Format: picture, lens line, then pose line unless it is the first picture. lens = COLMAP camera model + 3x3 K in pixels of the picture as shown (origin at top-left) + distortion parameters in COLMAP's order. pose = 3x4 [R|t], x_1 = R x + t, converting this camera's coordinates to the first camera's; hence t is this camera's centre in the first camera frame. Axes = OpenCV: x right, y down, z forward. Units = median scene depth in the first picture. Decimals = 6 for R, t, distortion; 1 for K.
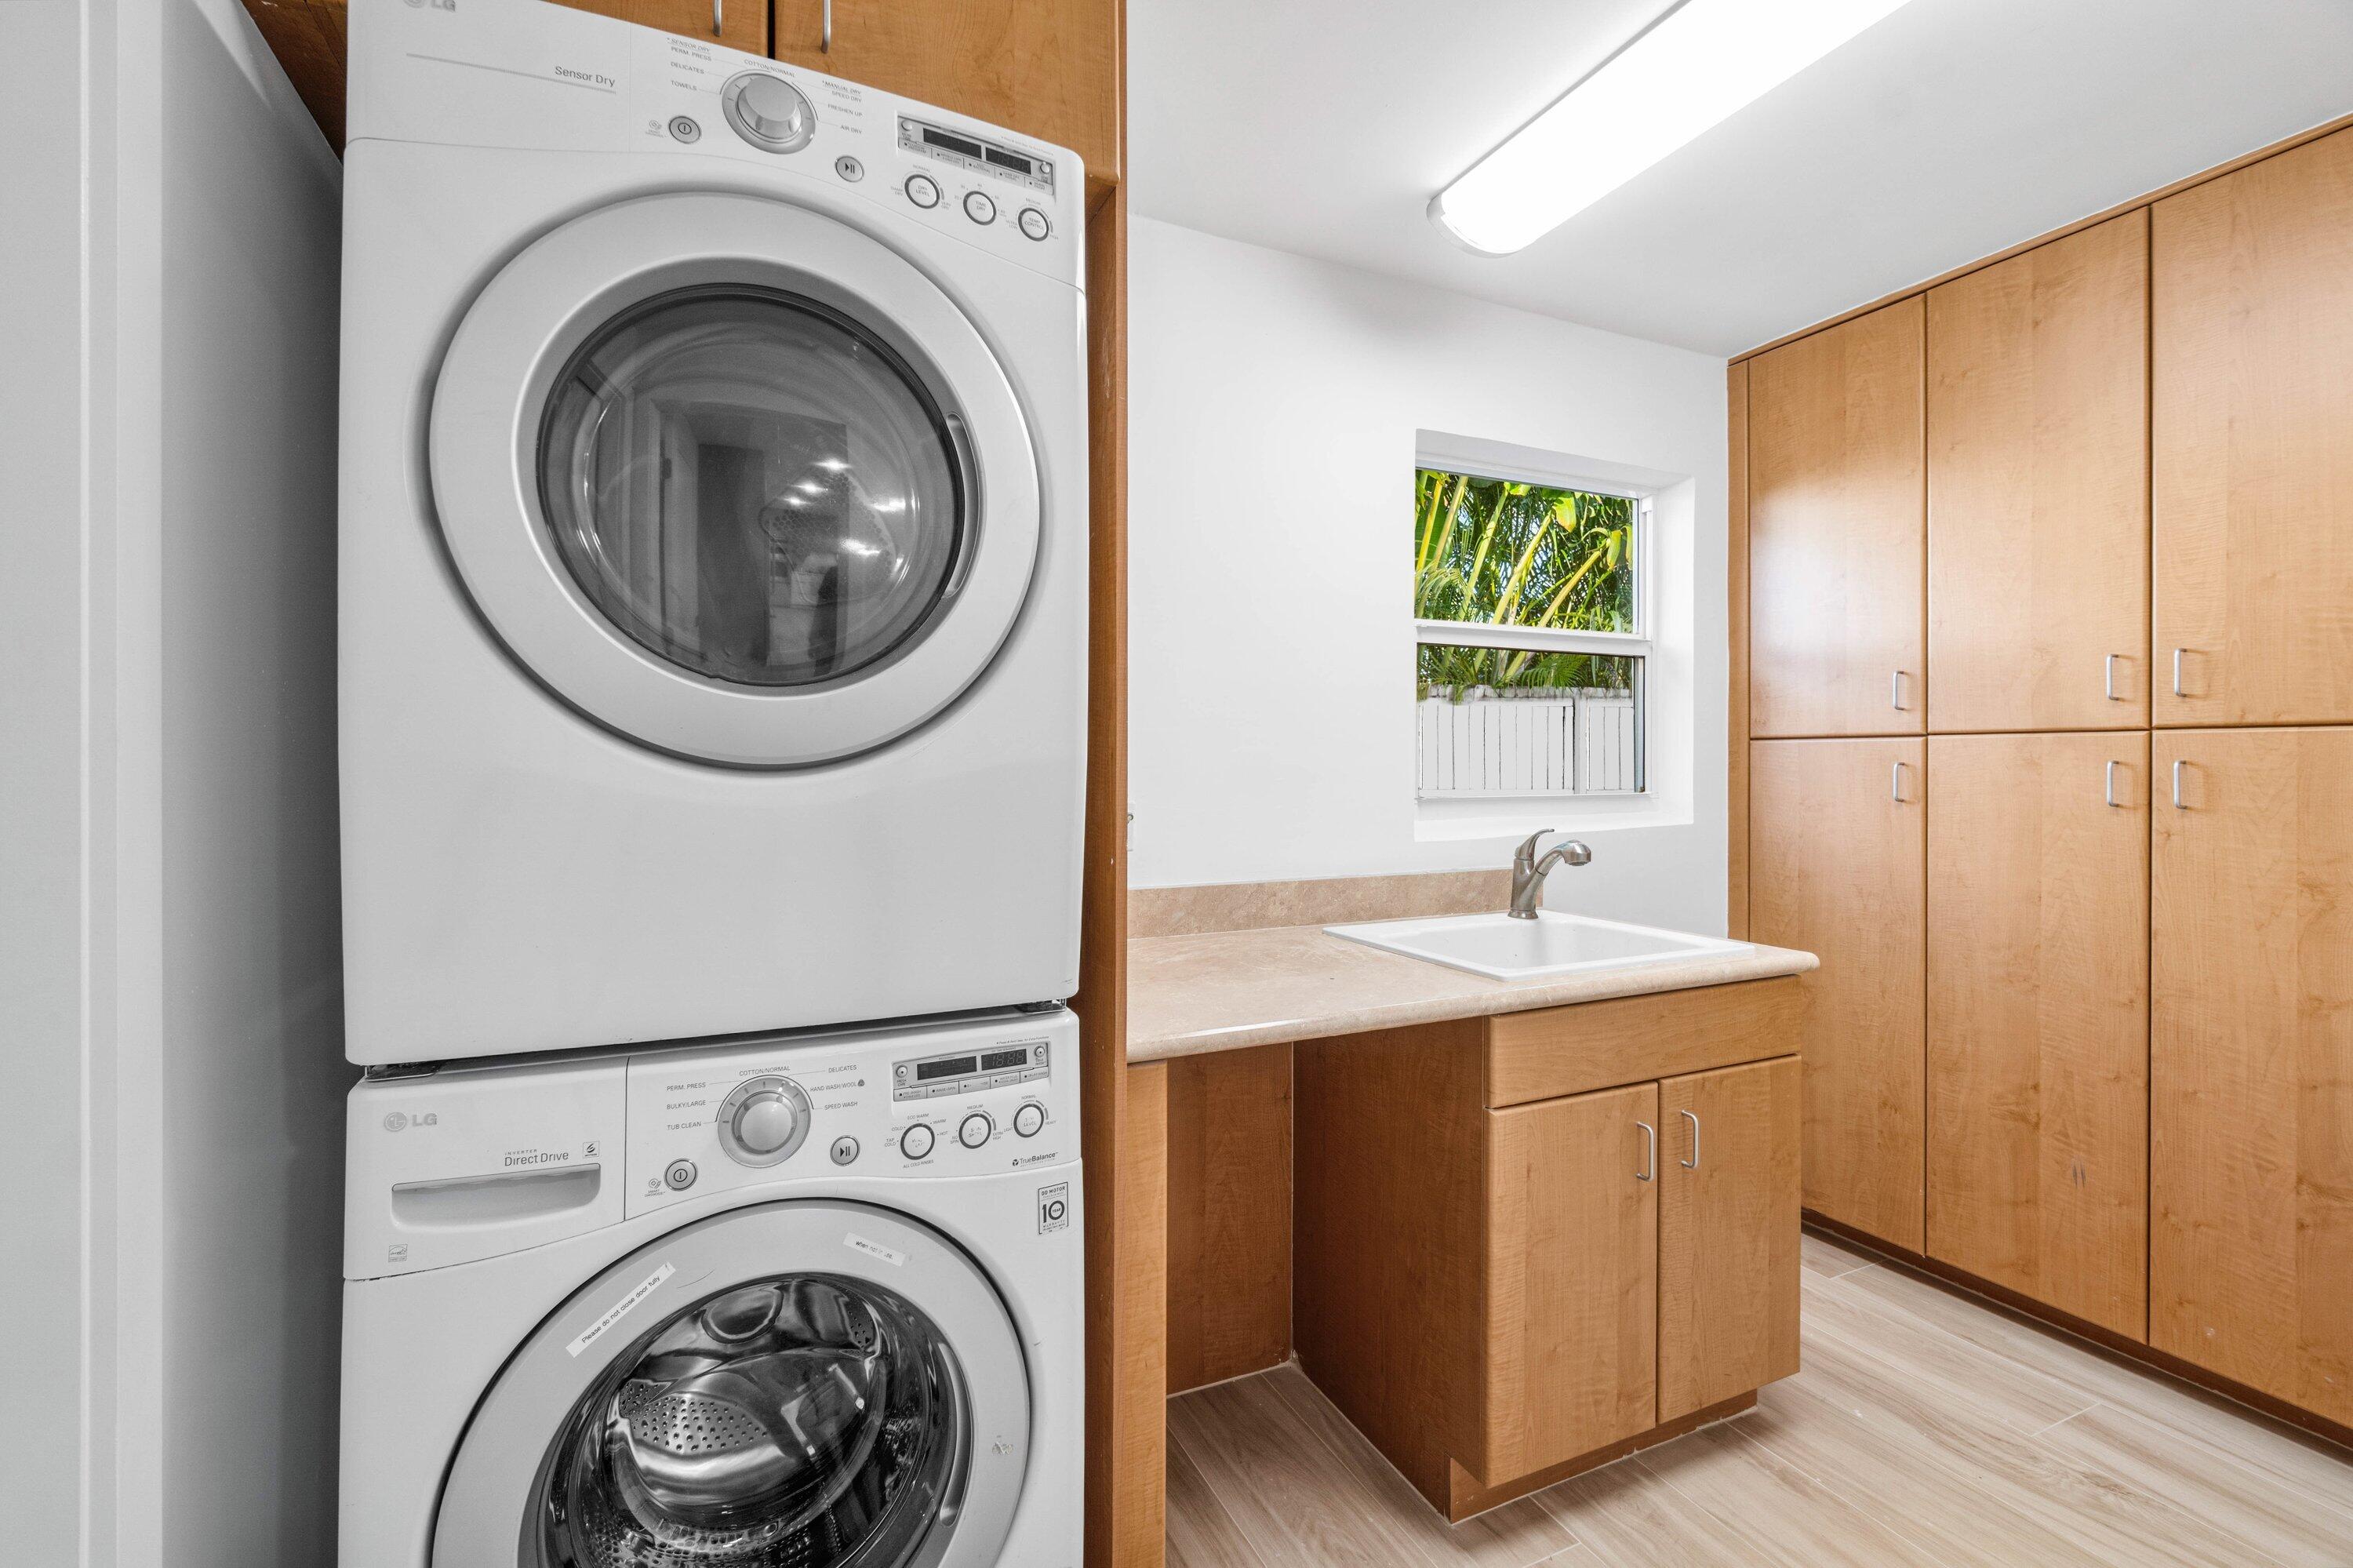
lens RADIAL K [[1031.0, 0, 1166.9], [0, 1031.0, 761.3], [0, 0, 1]] dist [-0.003100, 0.000519]
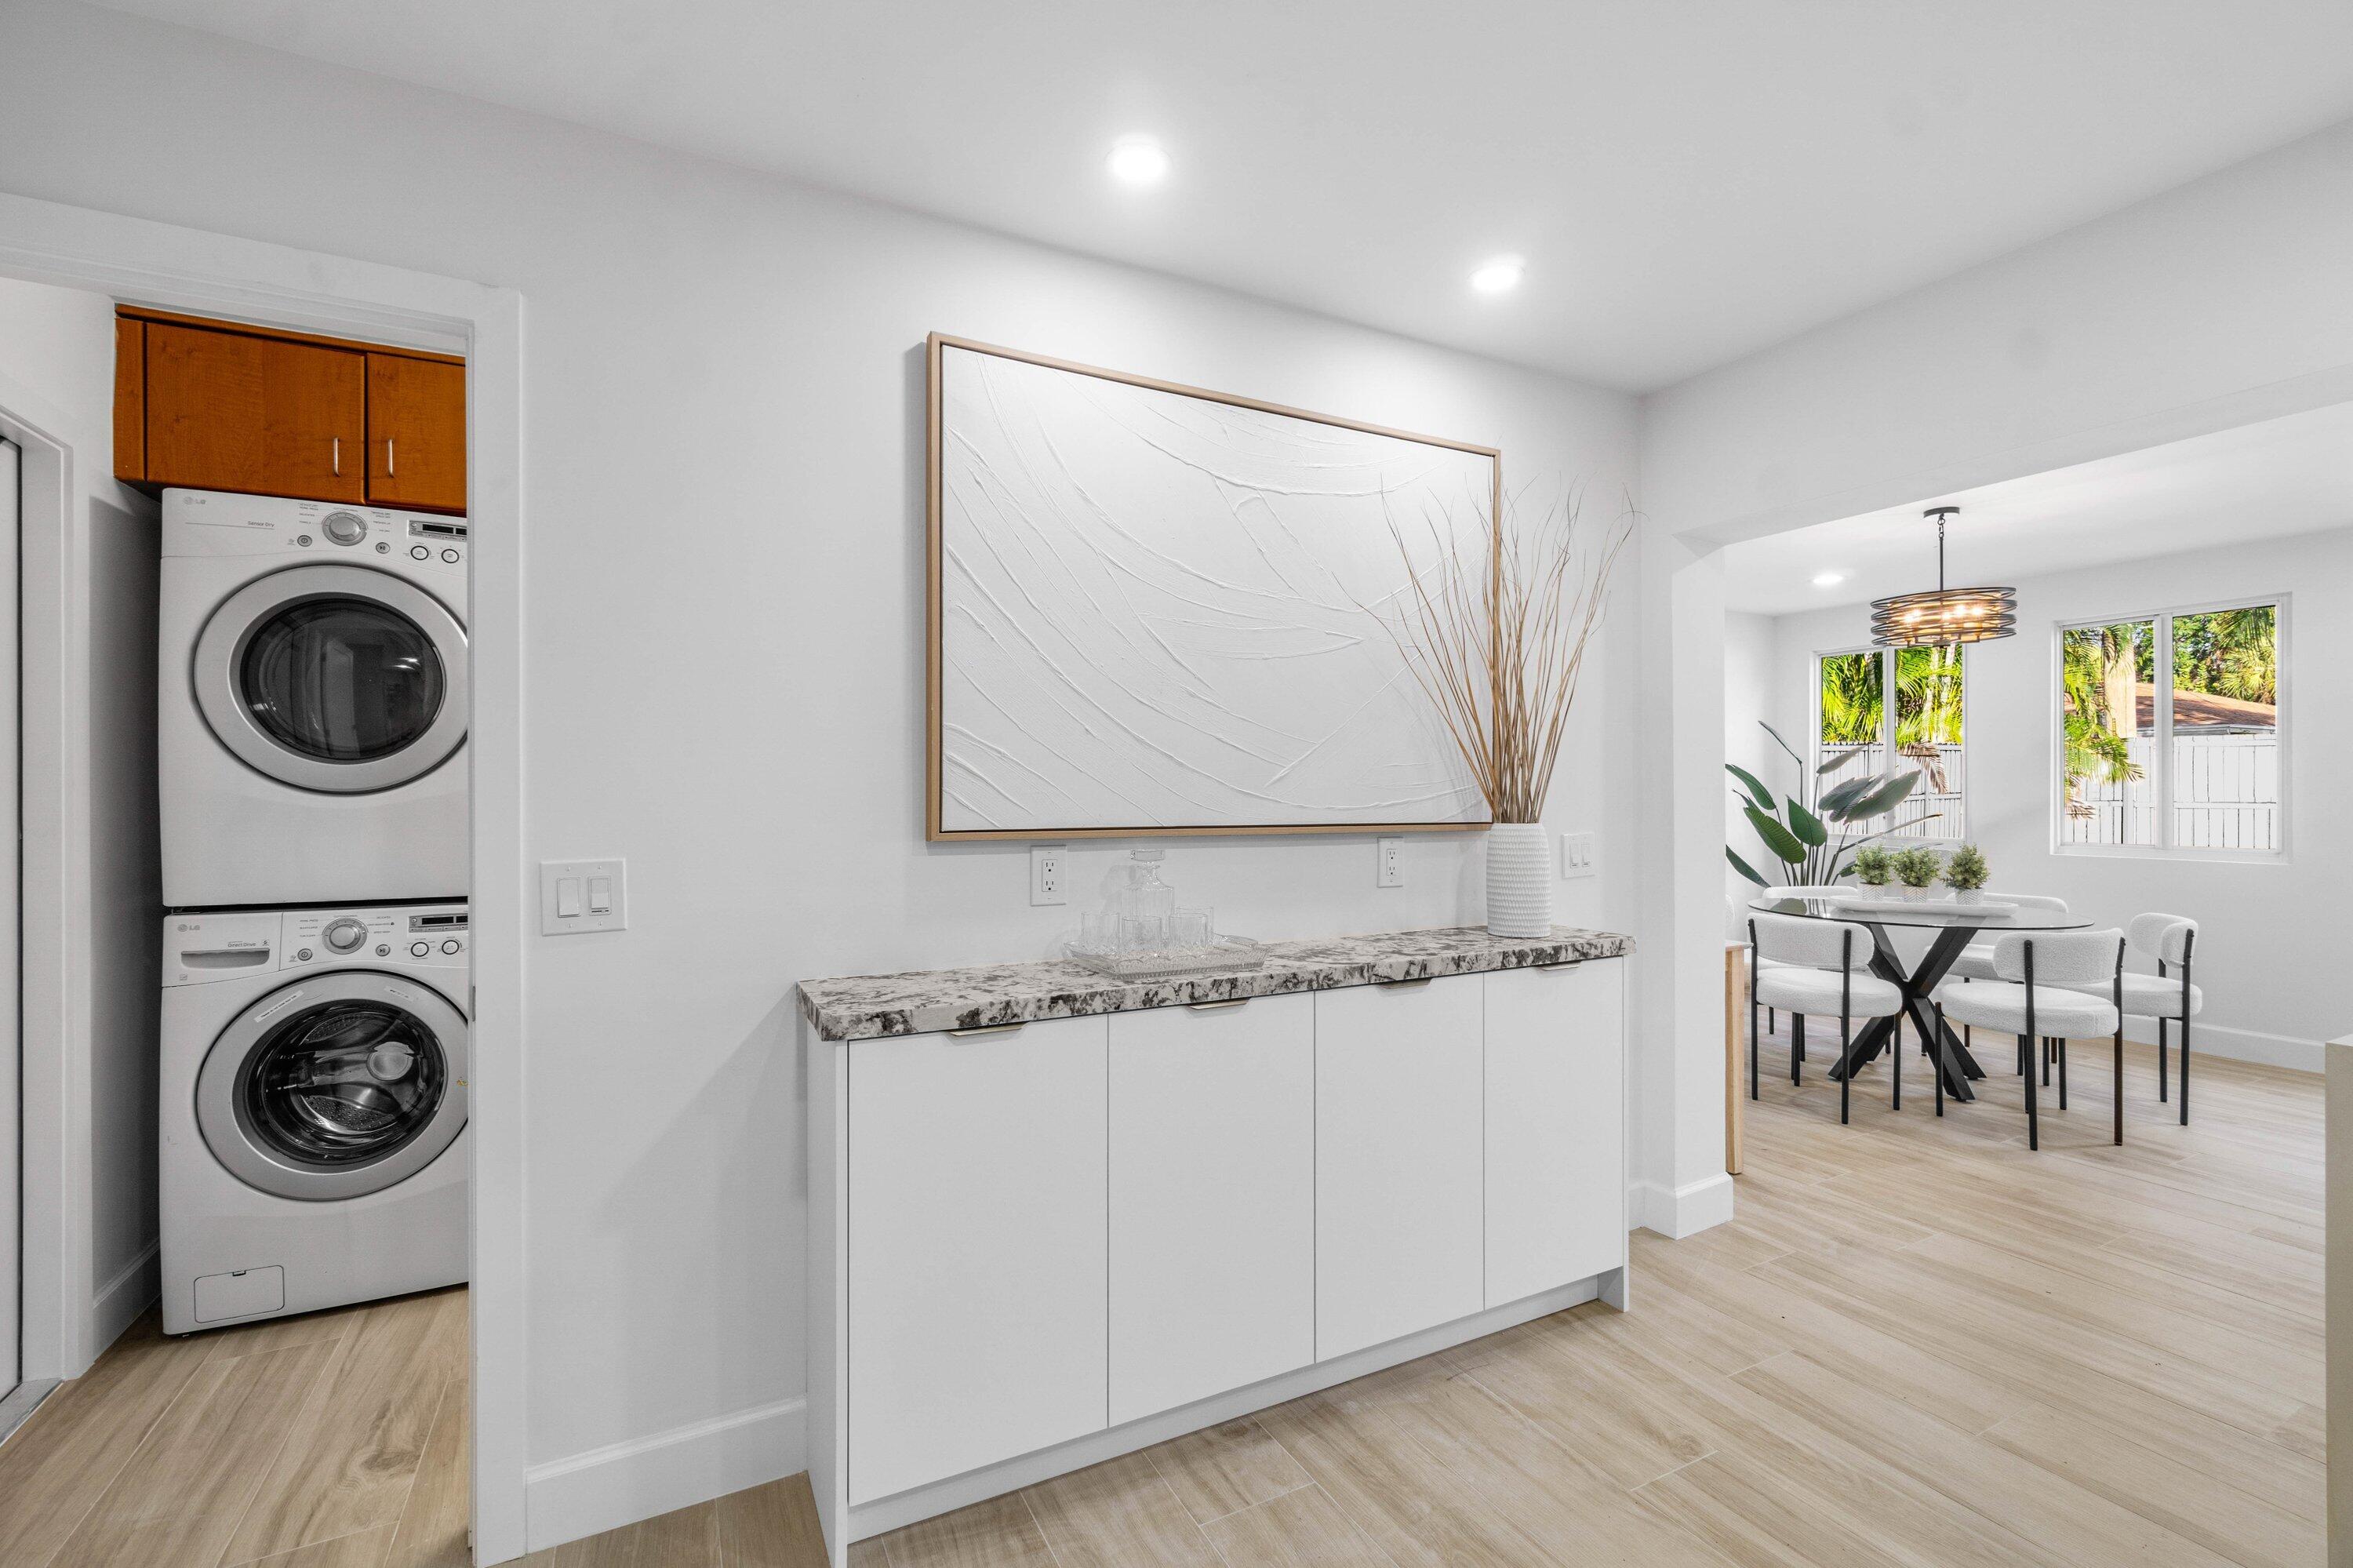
lens RADIAL K [[1031.0, 0, 1181.4], [0, 1031.0, 790.8], [0, 0, 1]] dist [-0.003100, 0.000519]
pose [[0.998443, -0.001511, 0.055769, 1.509114], [0.001344, 0.999995, 0.003029, -0.005651], [-0.055773, -0.002950, 0.998439, -1.612332]]
